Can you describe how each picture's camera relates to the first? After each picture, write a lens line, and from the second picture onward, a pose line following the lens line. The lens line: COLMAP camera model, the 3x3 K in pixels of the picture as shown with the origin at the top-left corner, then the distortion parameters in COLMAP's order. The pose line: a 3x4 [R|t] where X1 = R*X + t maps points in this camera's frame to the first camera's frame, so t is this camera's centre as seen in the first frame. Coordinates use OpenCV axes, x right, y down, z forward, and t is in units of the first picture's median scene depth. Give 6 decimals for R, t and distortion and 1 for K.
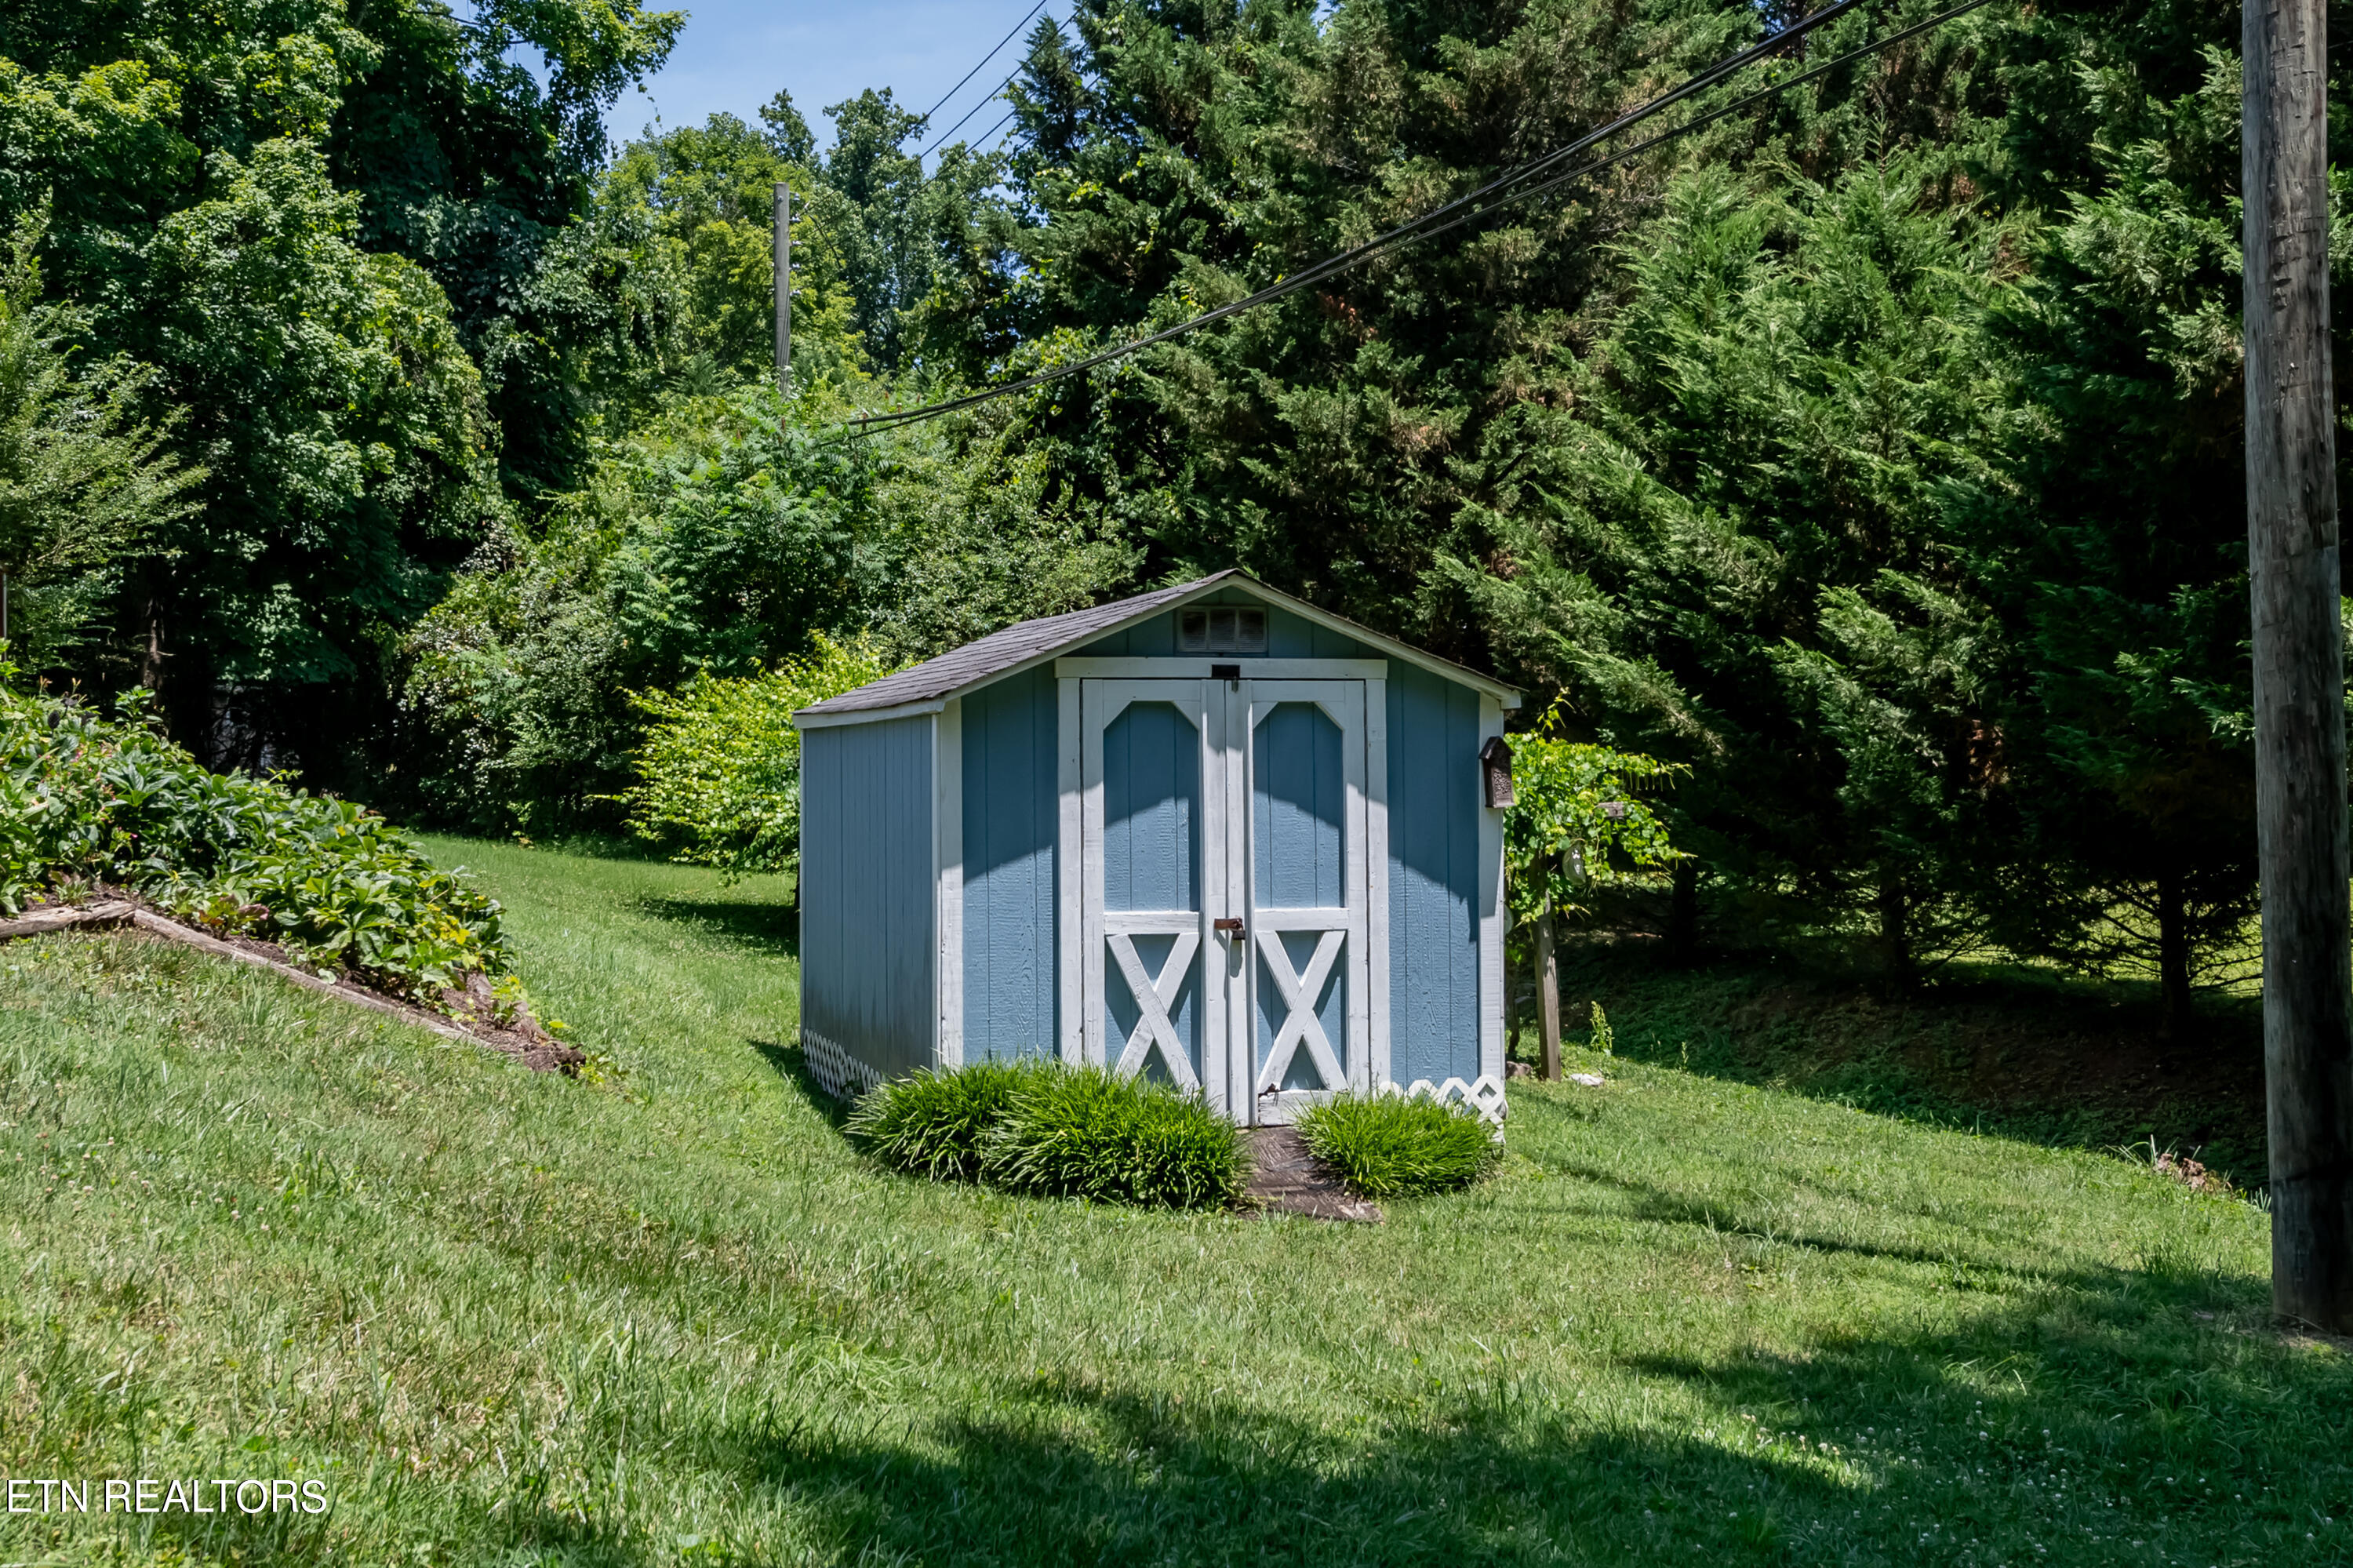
lens RADIAL K [[2454.1, 0, 1176.5], [0, 2454.1, 784.0], [0, 0, 1]] dist [0.007180, 0.003522]
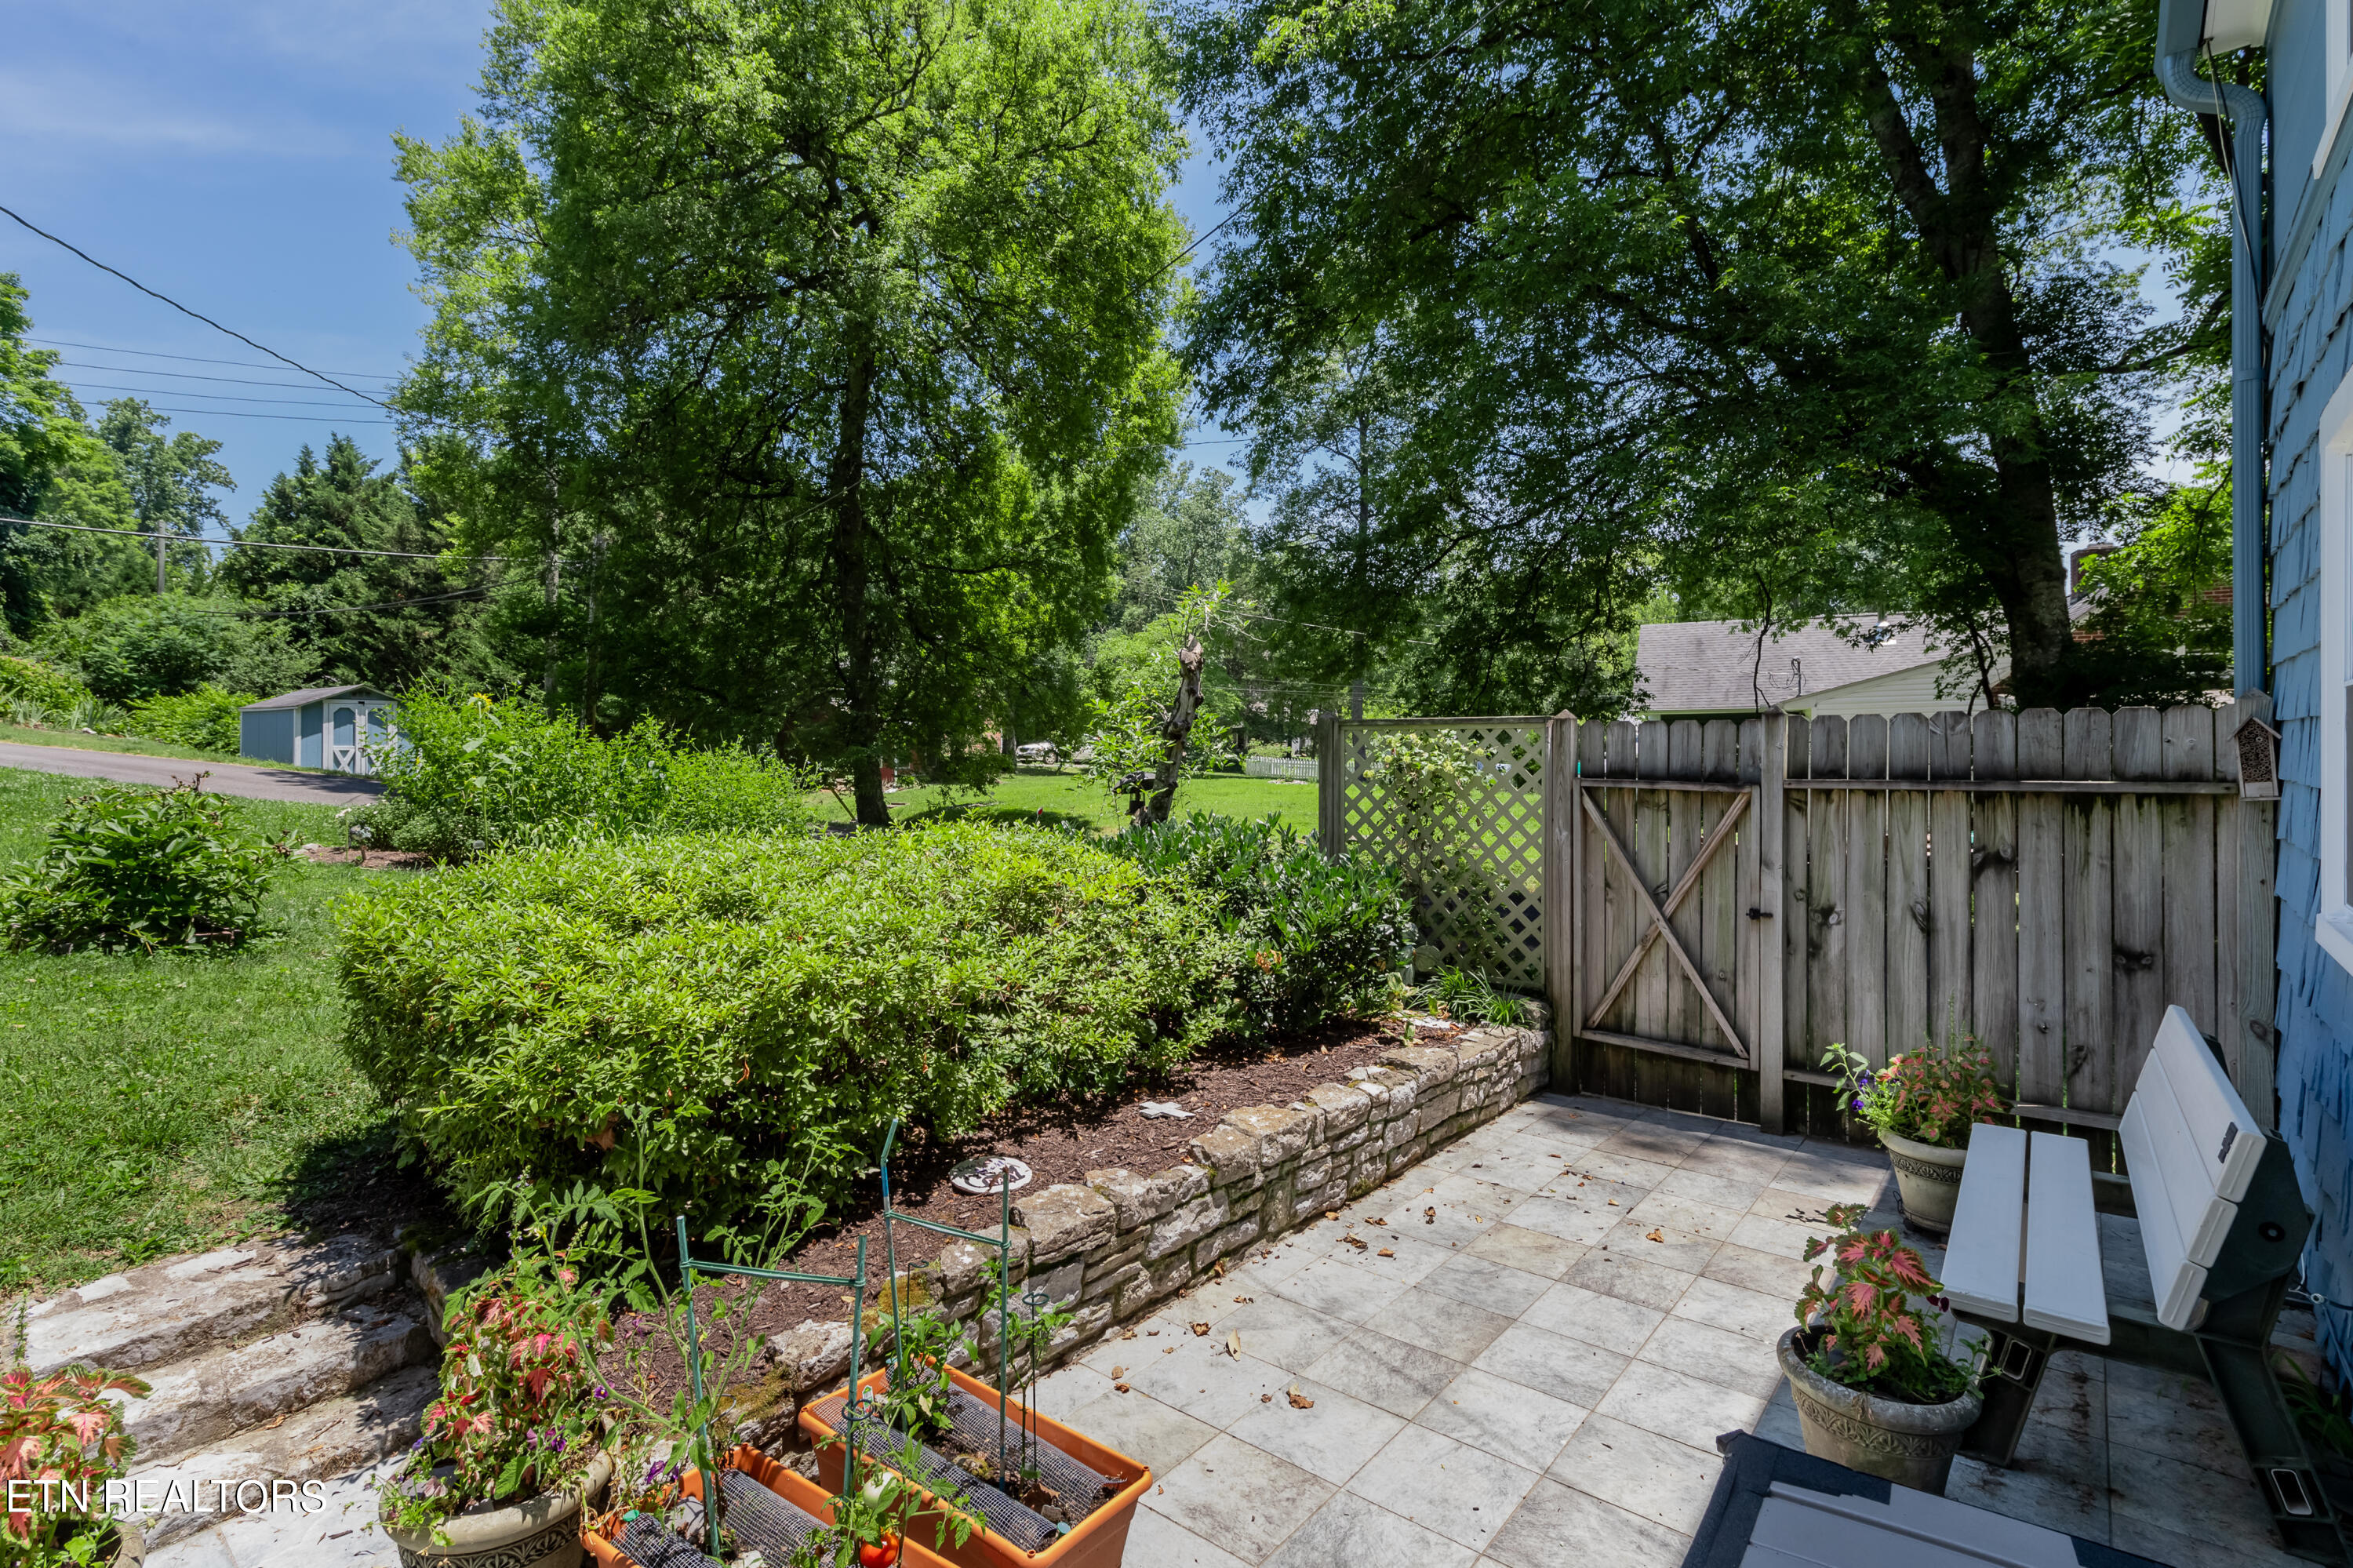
lens RADIAL K [[1075.6, 0, 1183.2], [0, 1075.6, 727.1], [0, 0, 1]] dist [0.001994, 0.000455]
pose [[0.776105, 0.013619, 0.630457, -0.032527], [0.000116, 0.999764, -0.021738, 0.028999], [-0.630604, 0.016944, 0.775920, -0.910179]]
